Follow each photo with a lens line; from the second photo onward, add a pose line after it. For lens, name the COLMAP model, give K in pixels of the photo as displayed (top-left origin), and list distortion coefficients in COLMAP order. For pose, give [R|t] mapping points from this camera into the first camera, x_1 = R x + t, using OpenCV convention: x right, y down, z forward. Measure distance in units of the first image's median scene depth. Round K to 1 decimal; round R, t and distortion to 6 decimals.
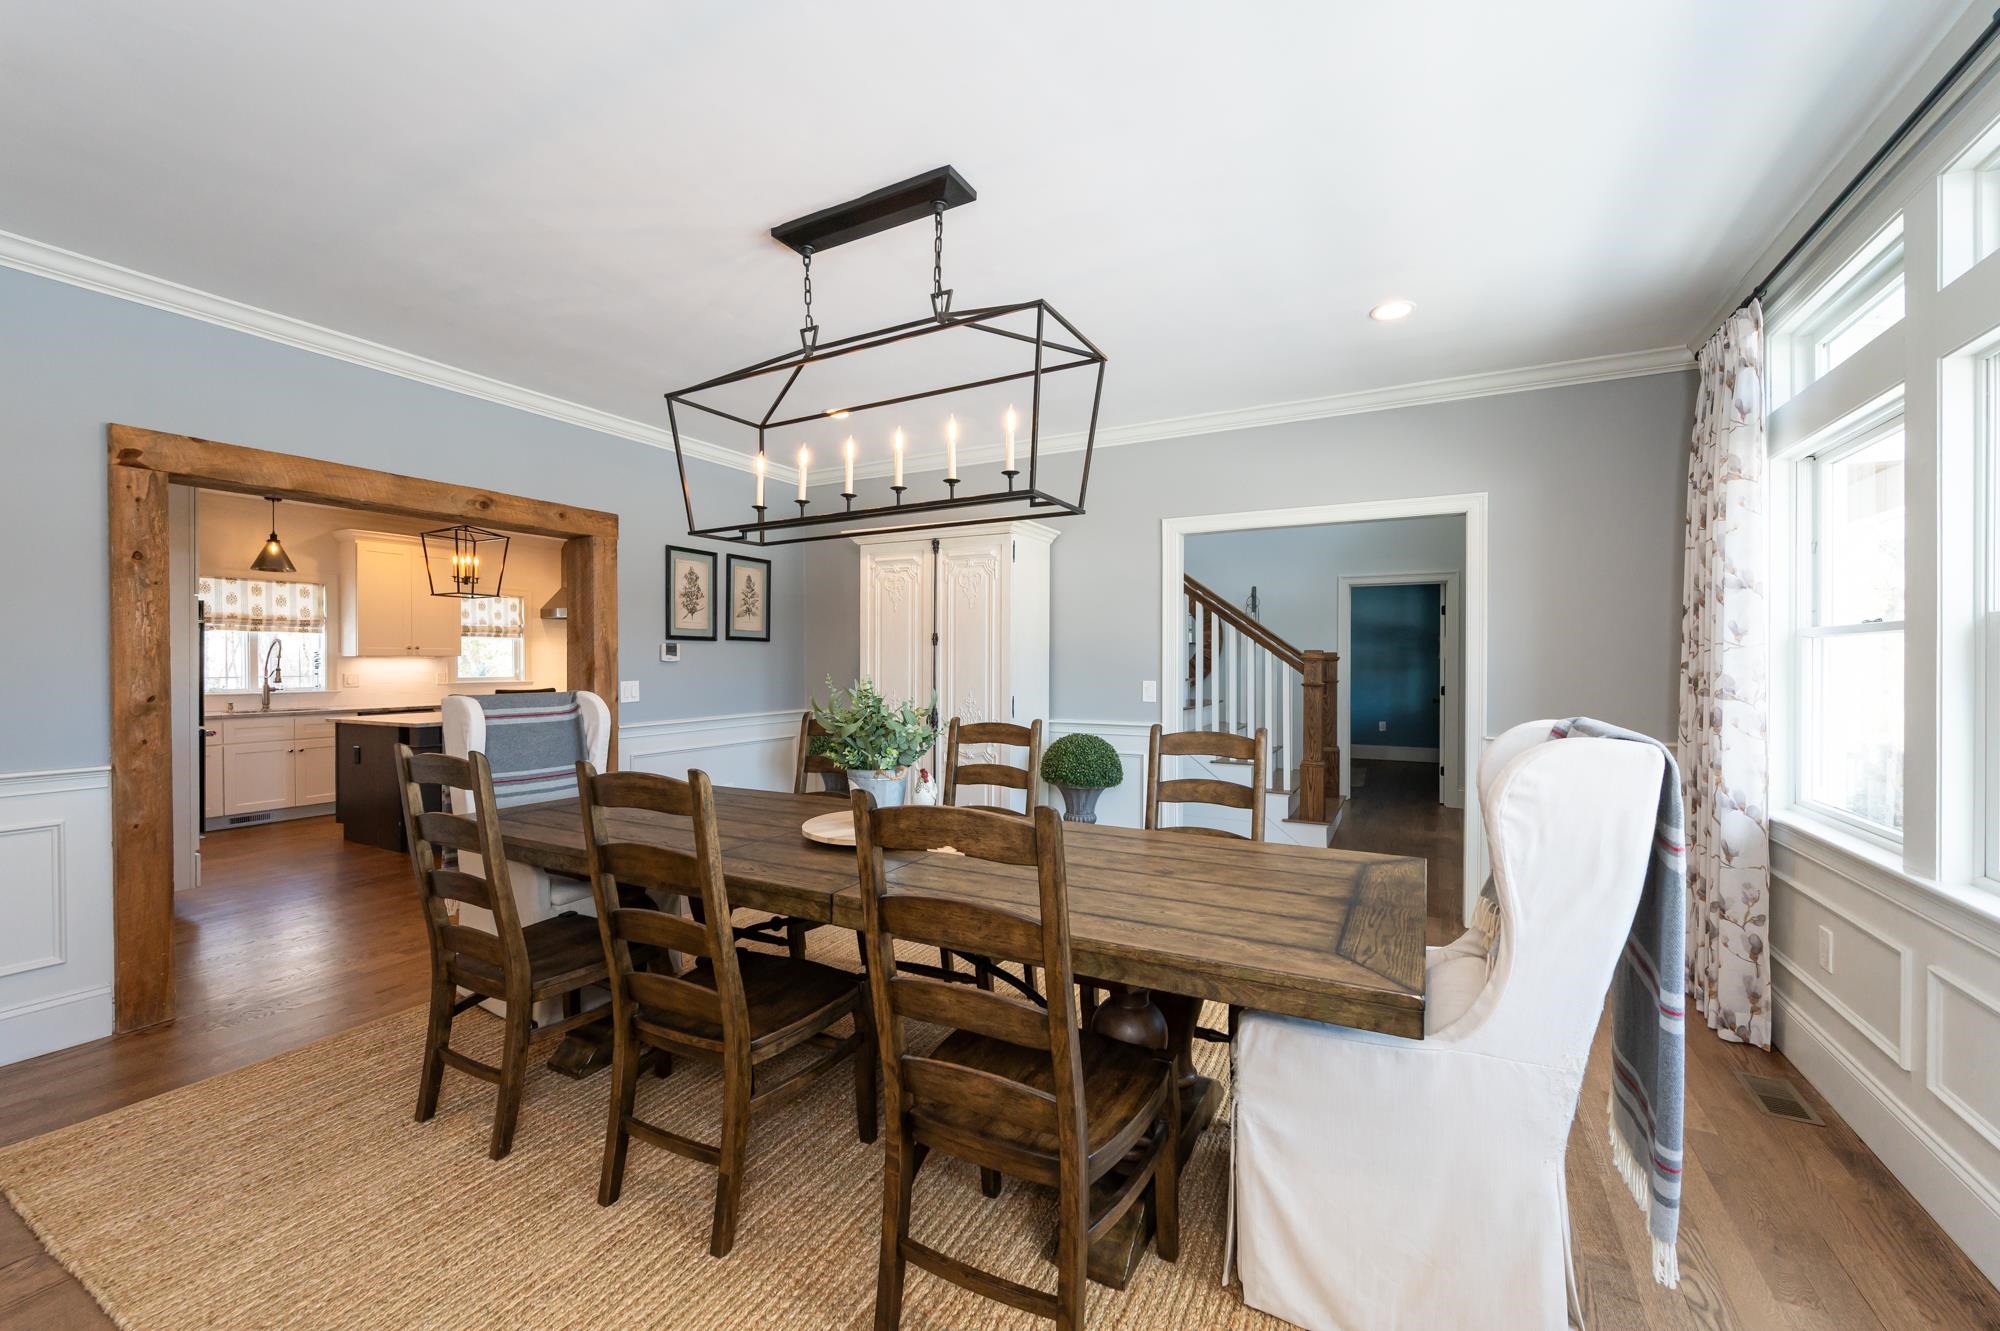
lens RADIAL K [[803.3, 0, 1000.0], [0, 803.3, 665.9], [0, 0, 1]] dist [-0.000648, -0.000229]
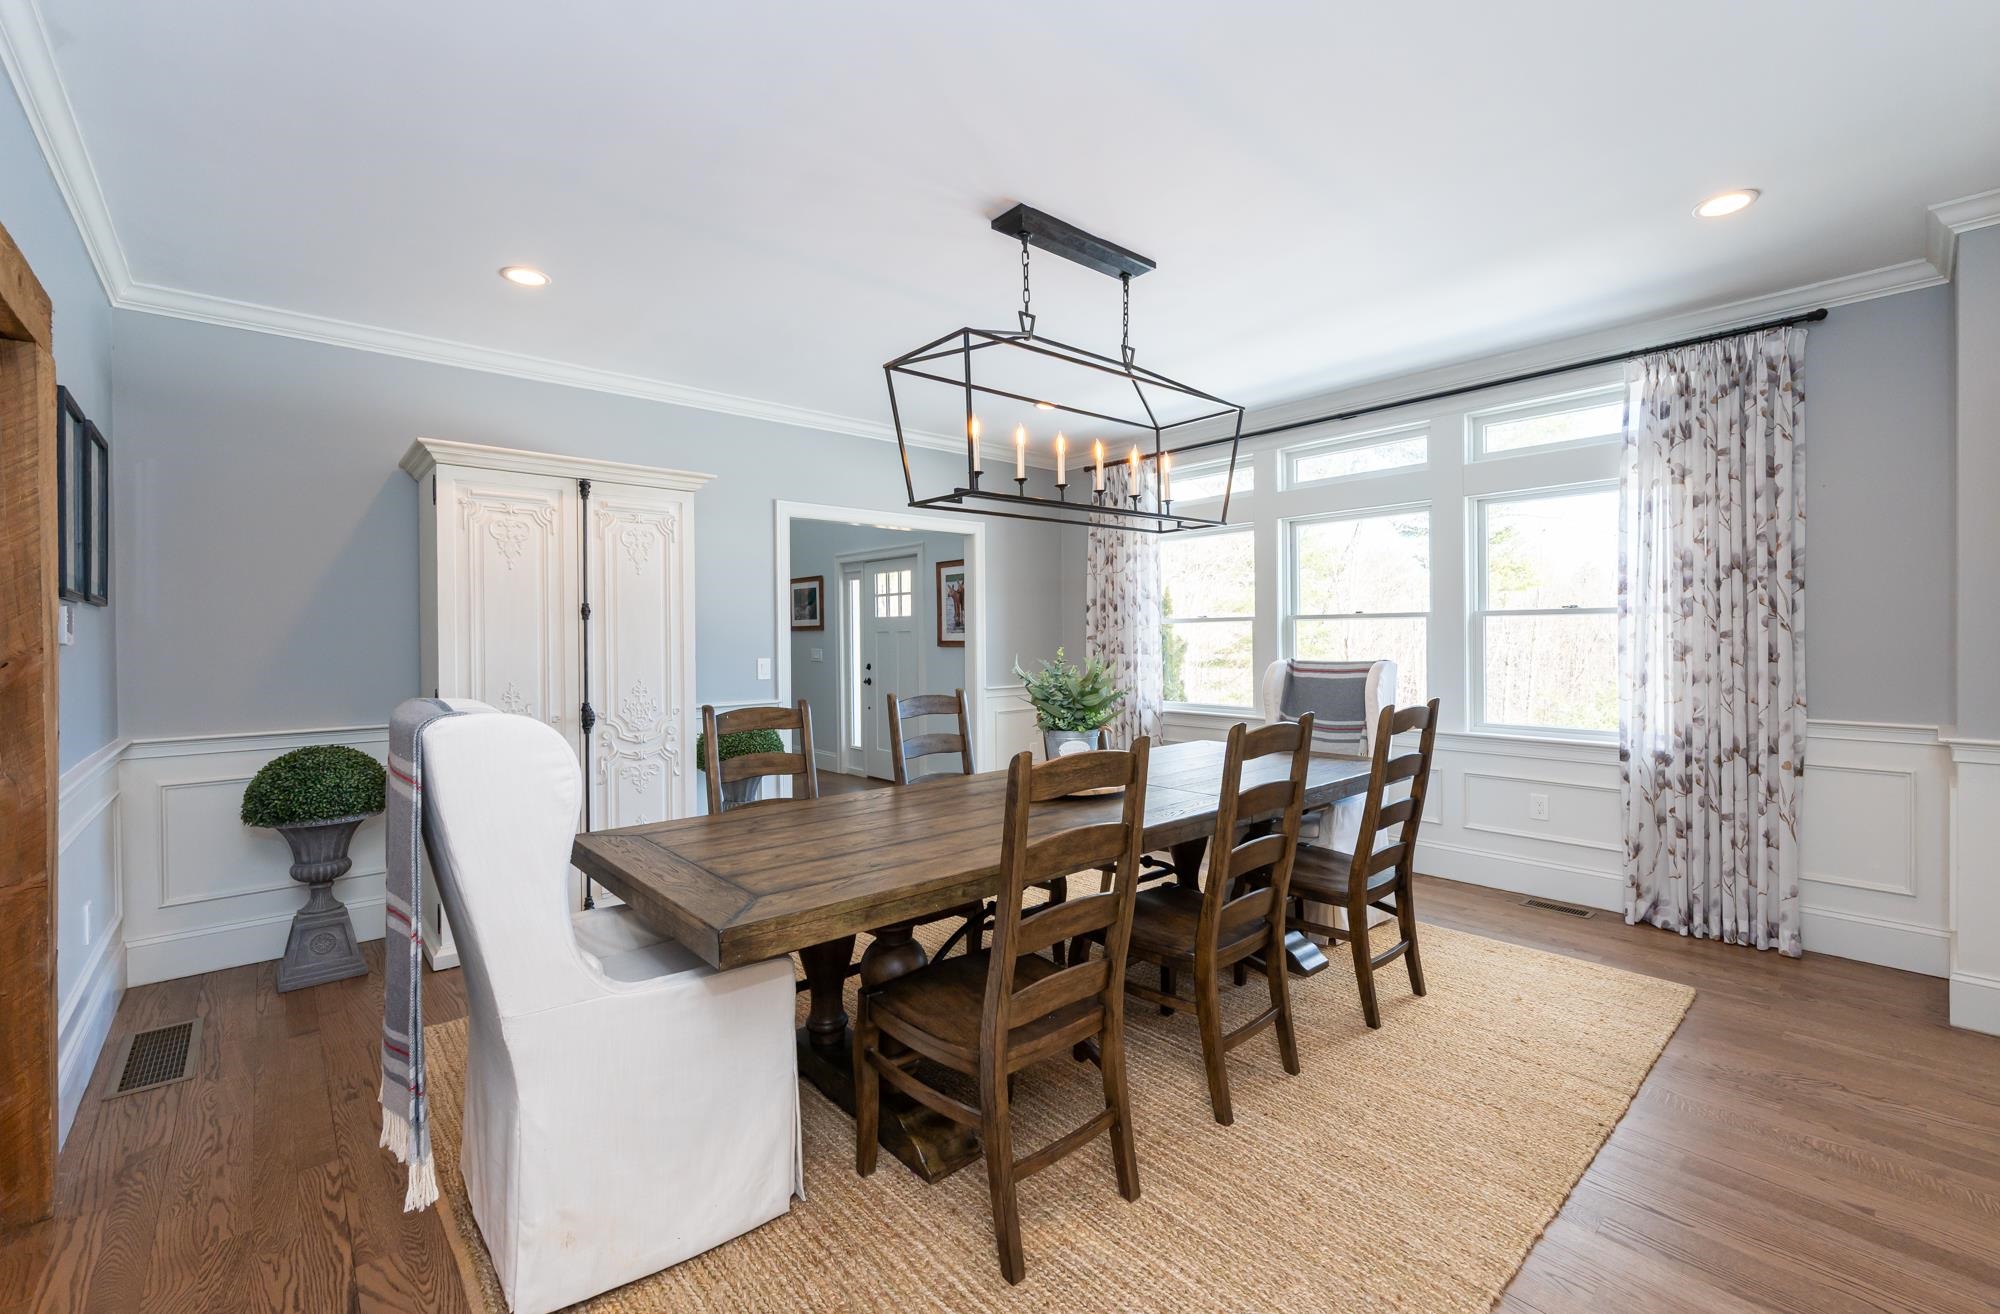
lens RADIAL K [[803.3, 0, 1011.6], [0, 803.3, 645.6], [0, 0, 1]] dist [-0.000648, -0.000229]
pose [[0.360506, -0.012410, 0.932674, -0.905937], [0.011577, 0.999894, 0.008829, -0.003509], [-0.932685, 0.007614, 0.360612, 0.486239]]
